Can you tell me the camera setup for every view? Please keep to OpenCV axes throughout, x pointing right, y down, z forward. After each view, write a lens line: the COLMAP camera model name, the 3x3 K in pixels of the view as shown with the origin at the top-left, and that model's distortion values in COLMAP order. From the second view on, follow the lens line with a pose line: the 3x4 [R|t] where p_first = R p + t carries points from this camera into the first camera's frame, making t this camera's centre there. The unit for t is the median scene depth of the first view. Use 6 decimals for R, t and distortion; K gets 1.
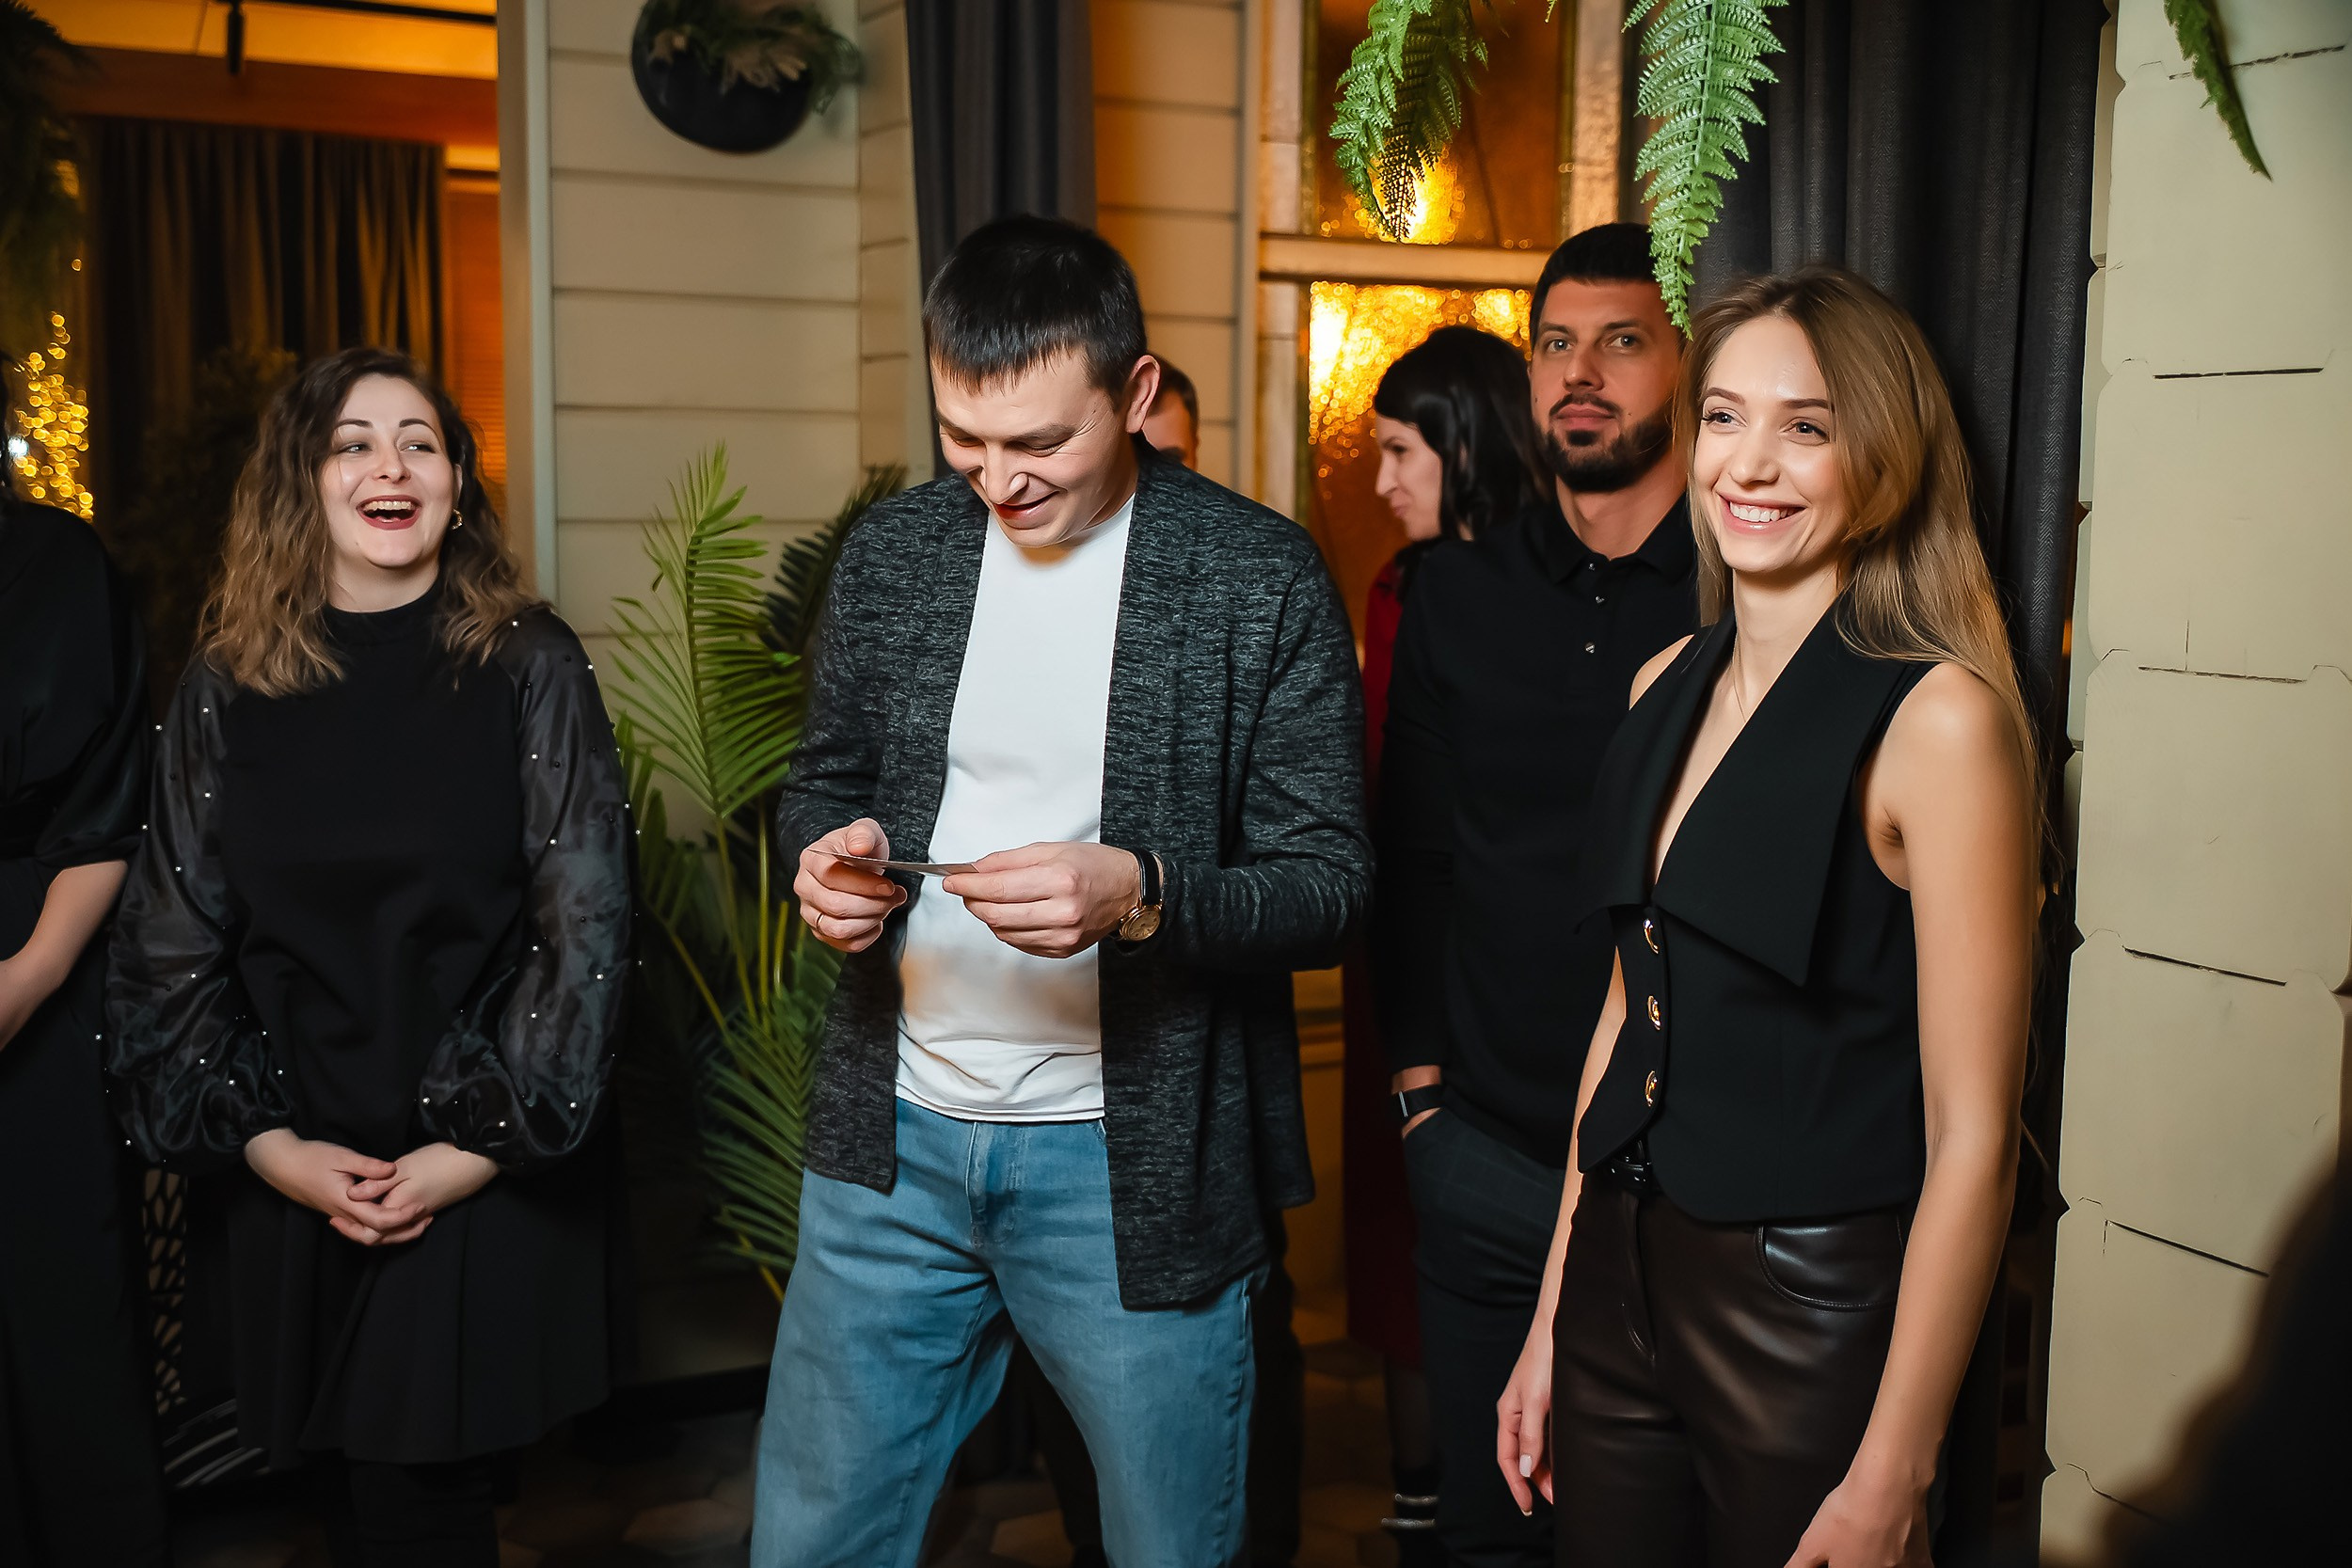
lens RADIAL K [[2486.7, 0, 1176.0], [0, 2486.7, 784.0], [0, 0, 1]] dist [0.011766, -0.005267]
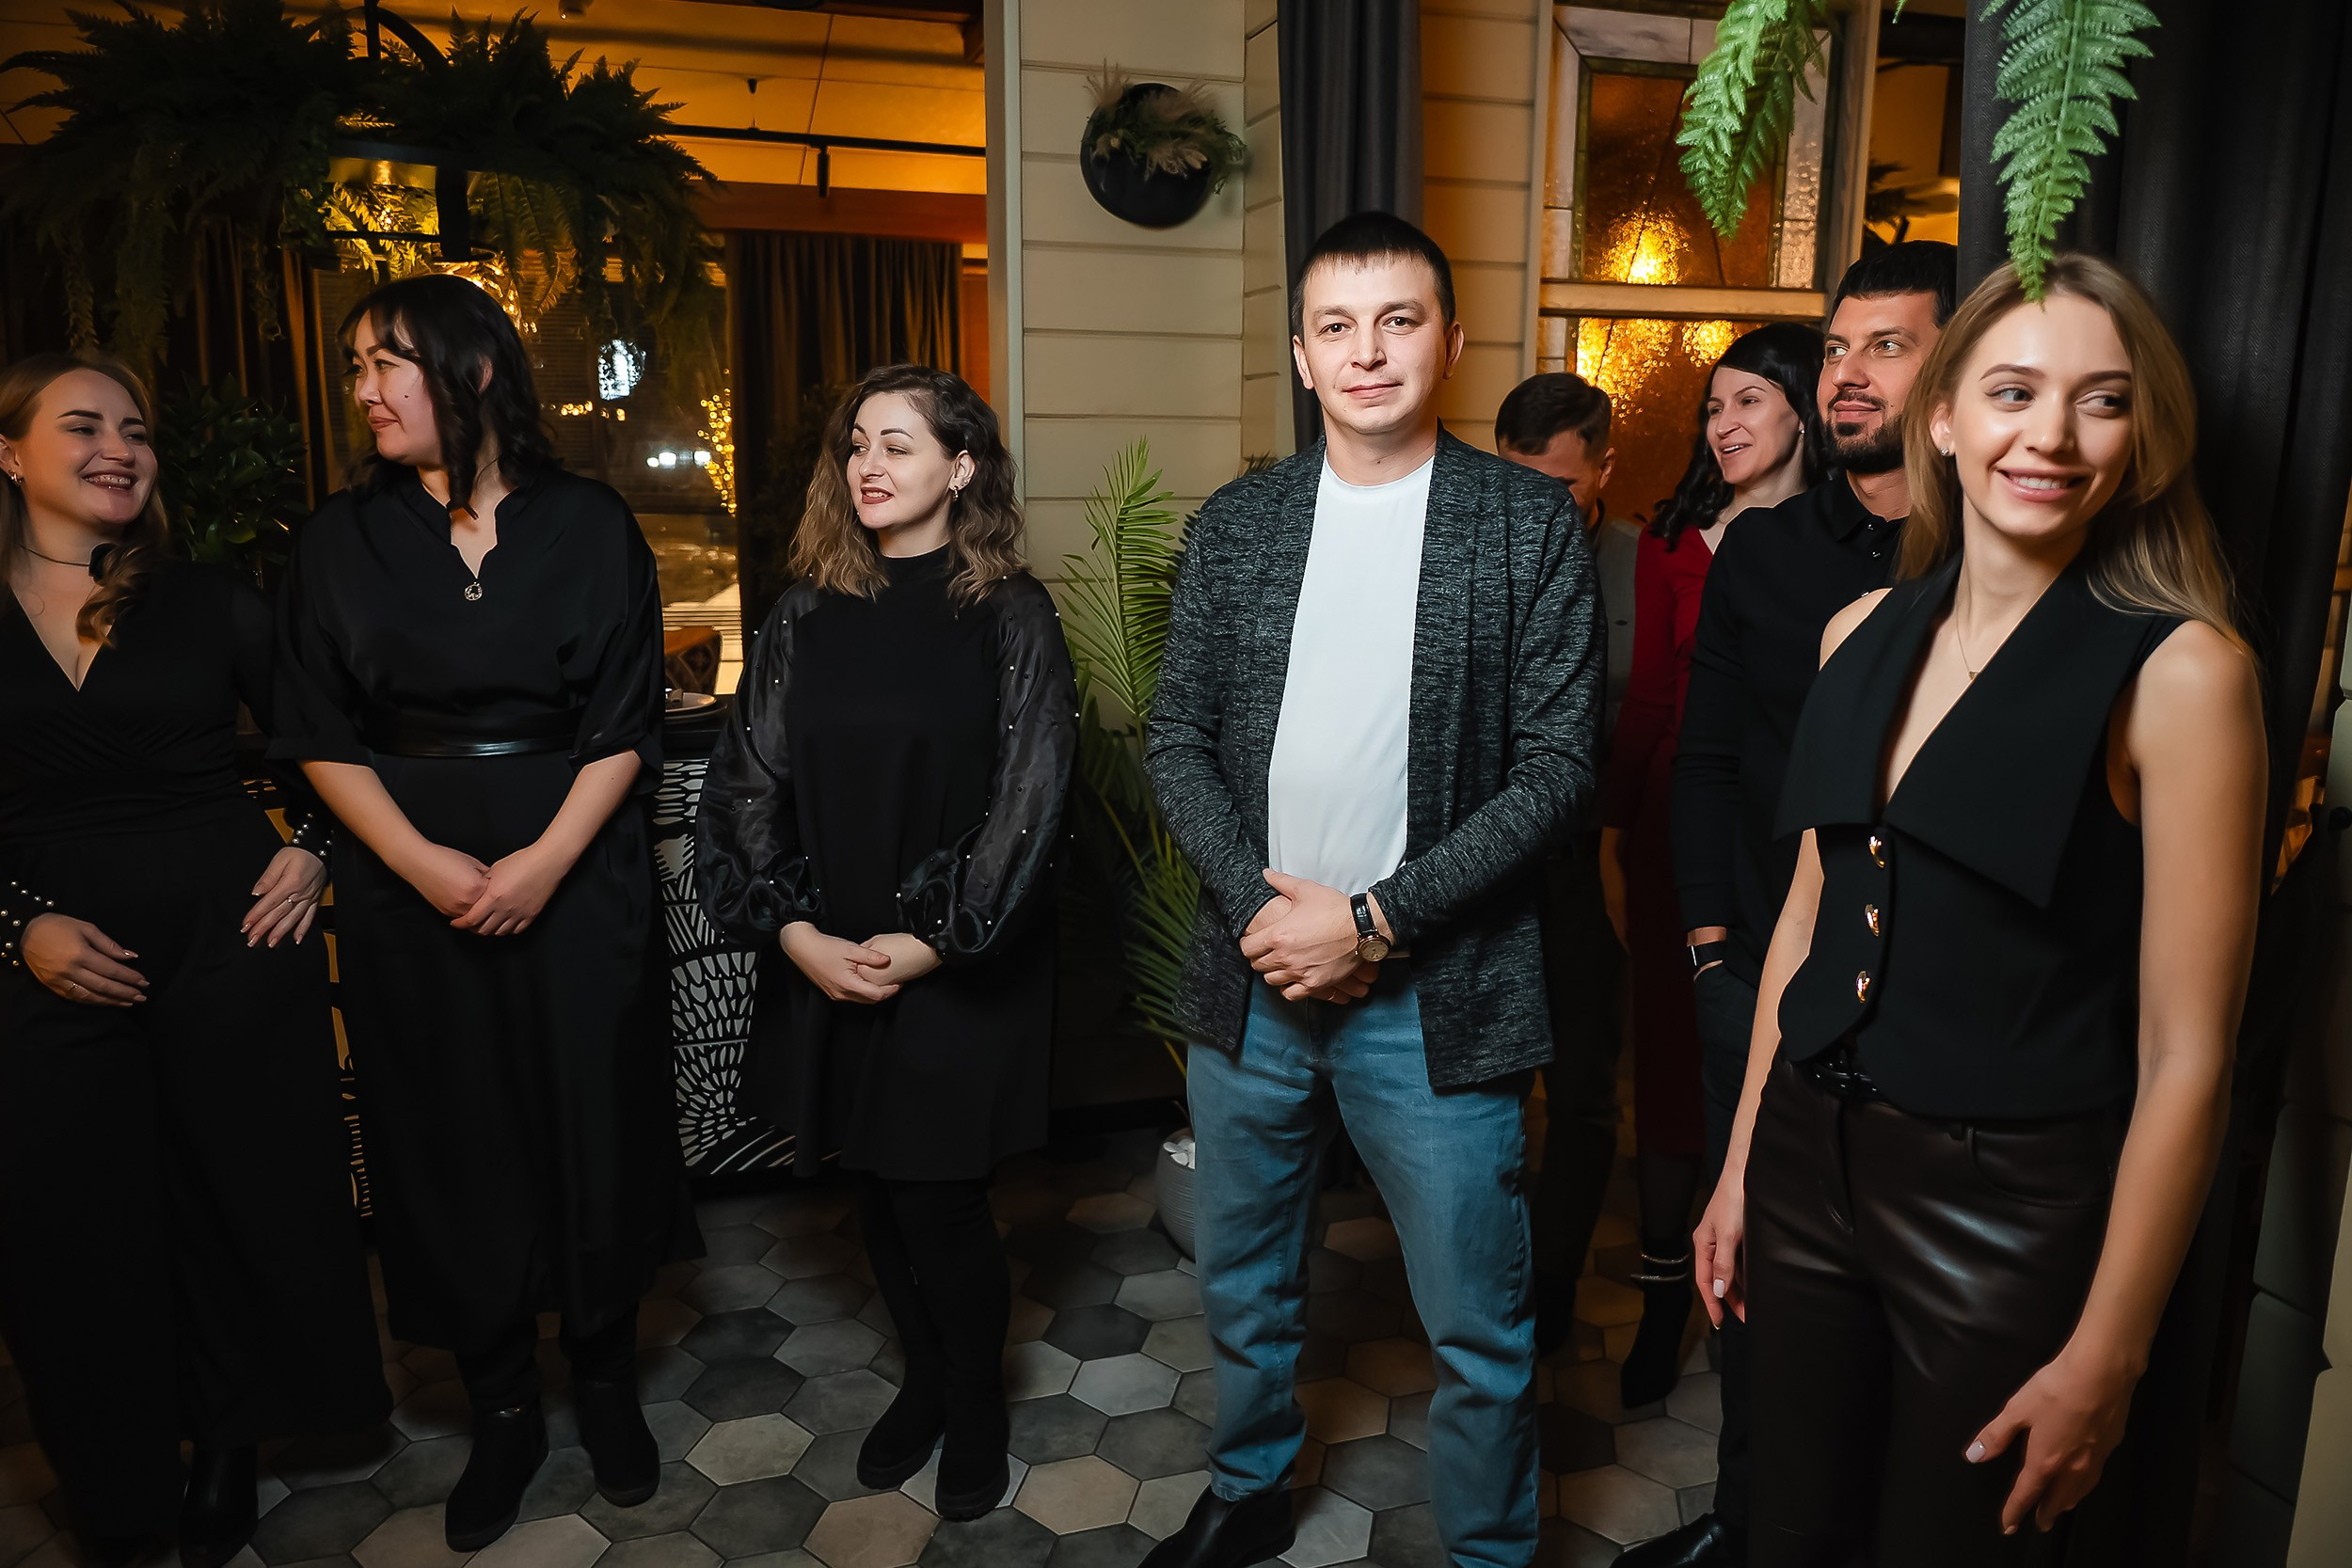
lens RADIAL K [[1634.6, 0, 1176.0], [0, 1634.6, 784.0], [0, 0, 1]] dist [0.001544, -0.002118]
pose [[0.987101, 0.022365, -0.158527, -0.017405], [-0.011731, 0.997637, 0.067703, -0.009639], [0.159667, -0.064970, 0.985031, 0.104285]]
